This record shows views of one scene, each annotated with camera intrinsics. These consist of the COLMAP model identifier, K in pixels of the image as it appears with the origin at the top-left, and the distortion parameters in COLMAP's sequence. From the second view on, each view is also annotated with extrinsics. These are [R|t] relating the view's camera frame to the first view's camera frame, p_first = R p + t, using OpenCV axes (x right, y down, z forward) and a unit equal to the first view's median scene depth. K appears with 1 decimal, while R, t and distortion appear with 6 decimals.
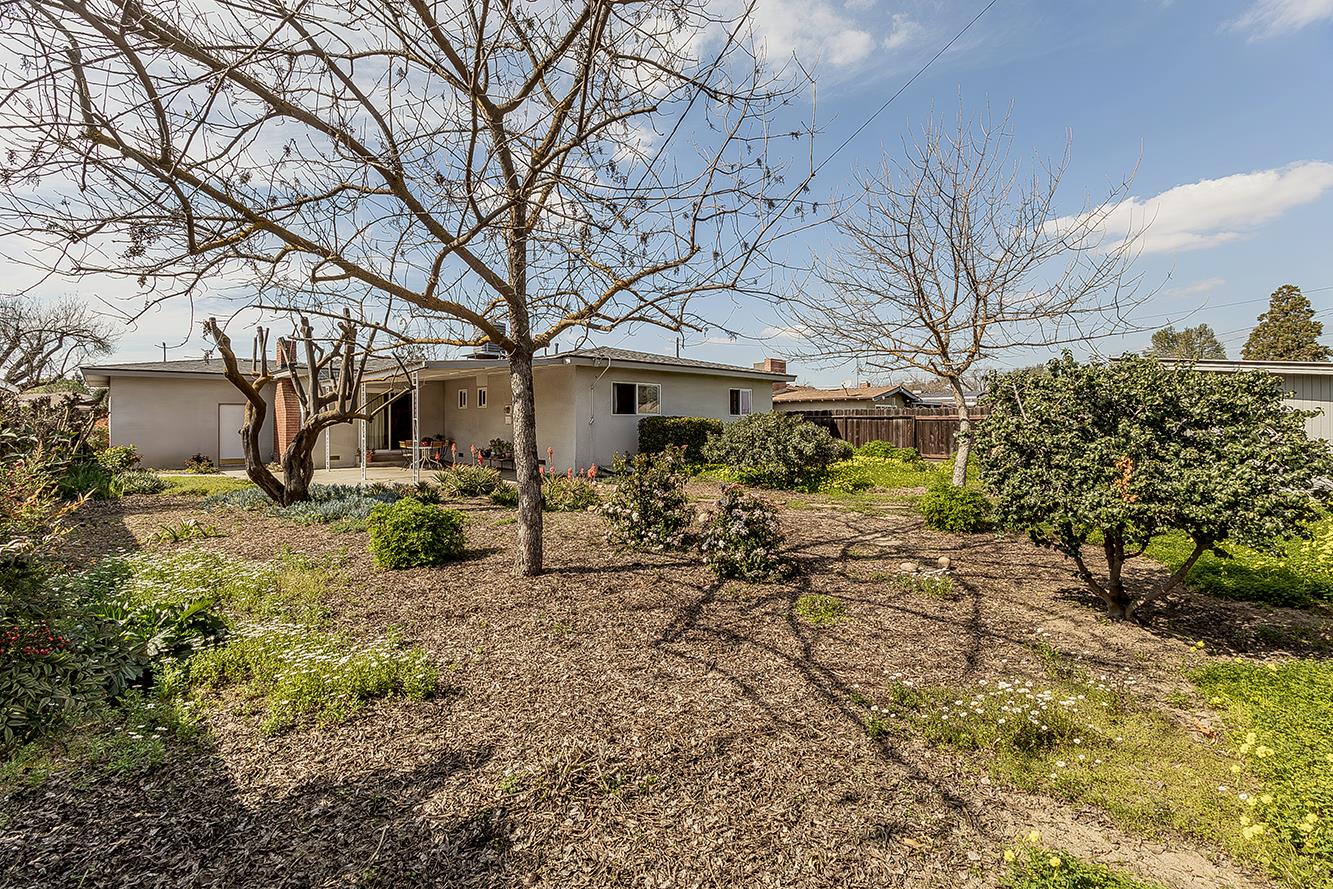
lens RADIAL K [[581.4, 0, 666.1], [0, 581.4, 436.5], [0, 0, 1]] dist [-0.010187, 0.001176]
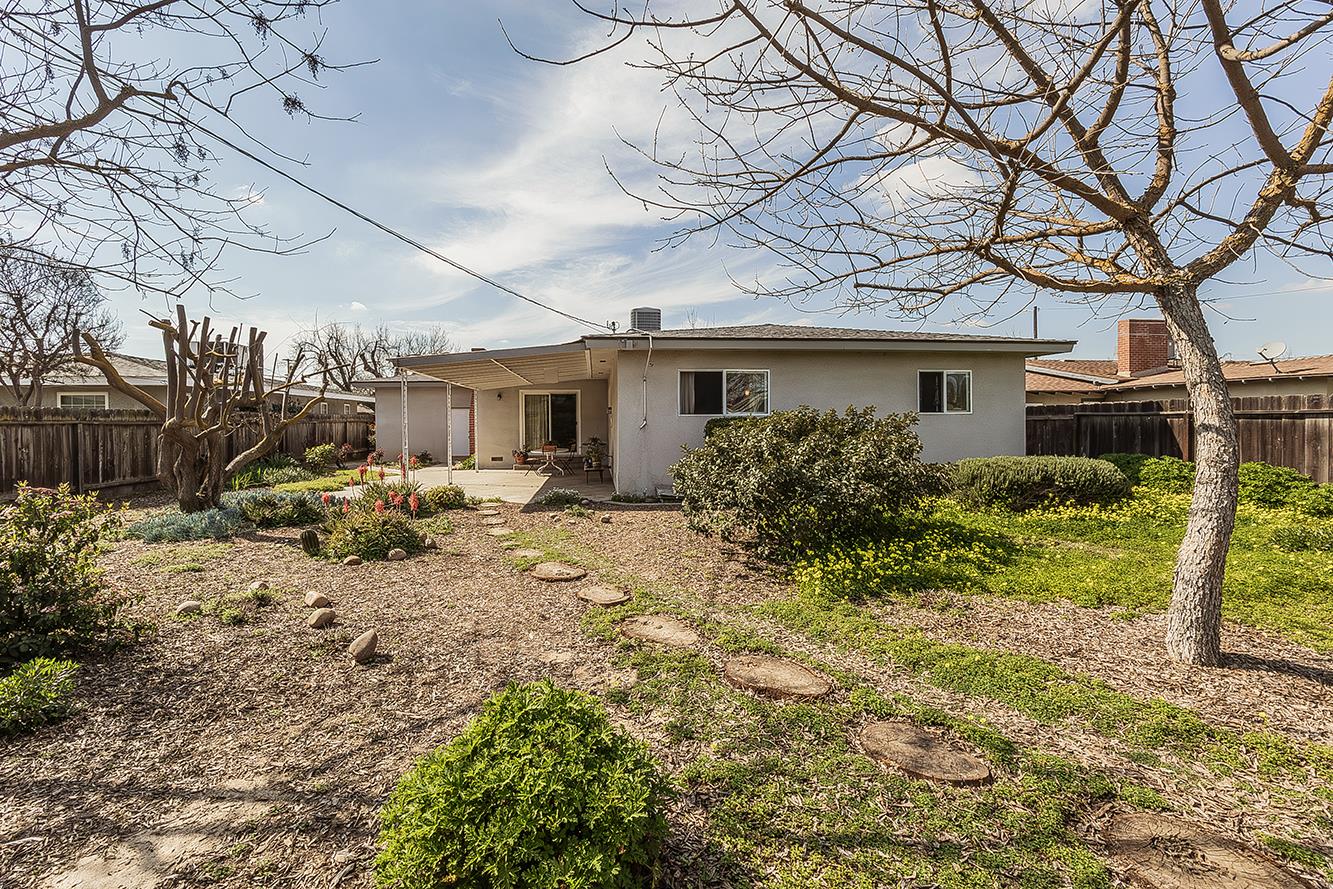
lens RADIAL K [[581.4, 0, 661.1], [0, 581.4, 436.2], [0, 0, 1]] dist [-0.010187, 0.001176]
pose [[0.787492, 0.013486, -0.616178, 0.329206], [-0.011391, 0.999908, 0.007327, -0.015827], [0.616220, 0.001249, 0.787573, 0.403829]]
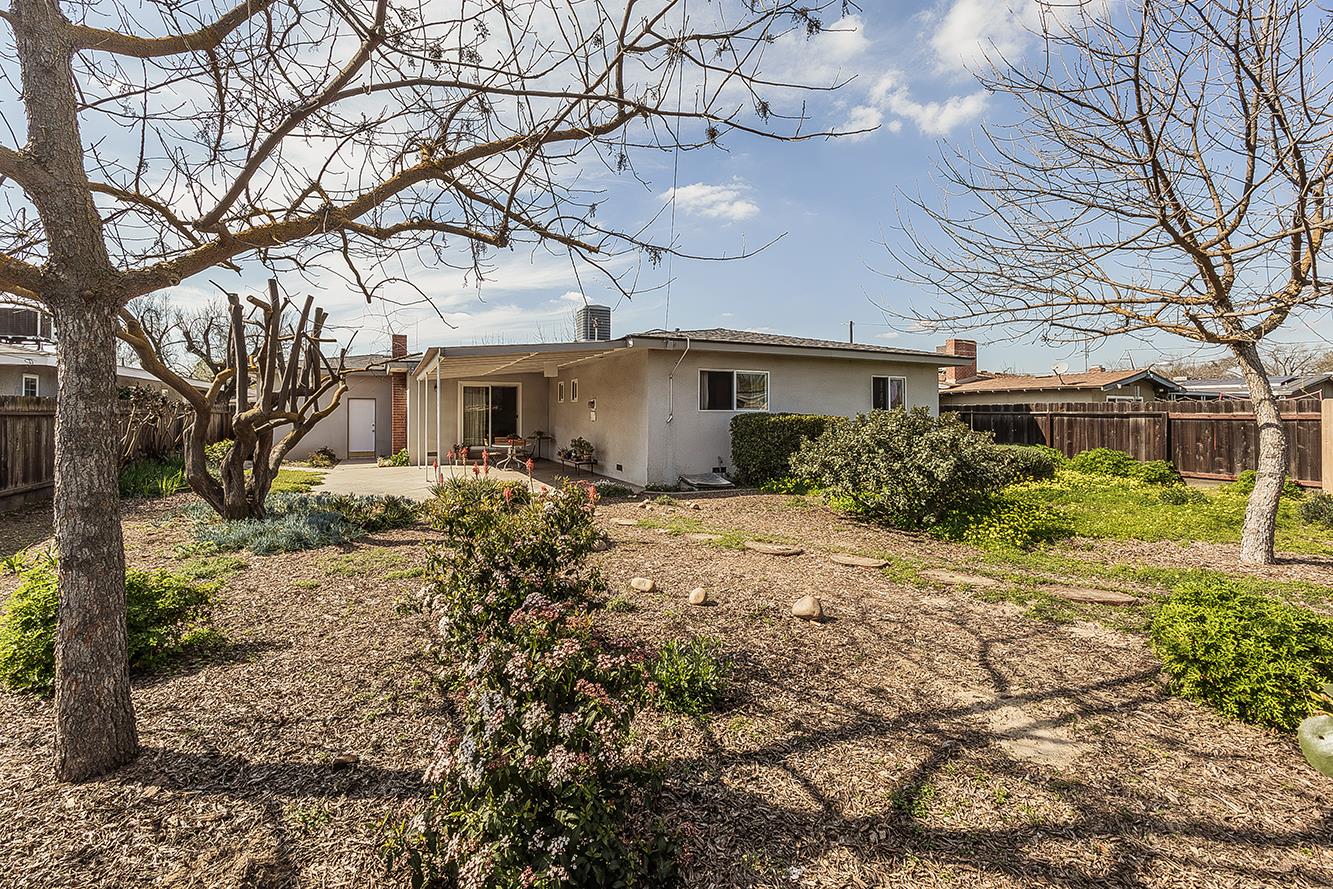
lens RADIAL K [[581.4, 0, 661.1], [0, 581.4, 420.2], [0, 0, 1]] dist [-0.010187, 0.001176]
pose [[0.946733, 0.008006, -0.321919, 0.110555], [-0.012691, 0.999842, -0.012457, -0.013574], [0.321768, 0.015879, 0.946685, 0.227299]]
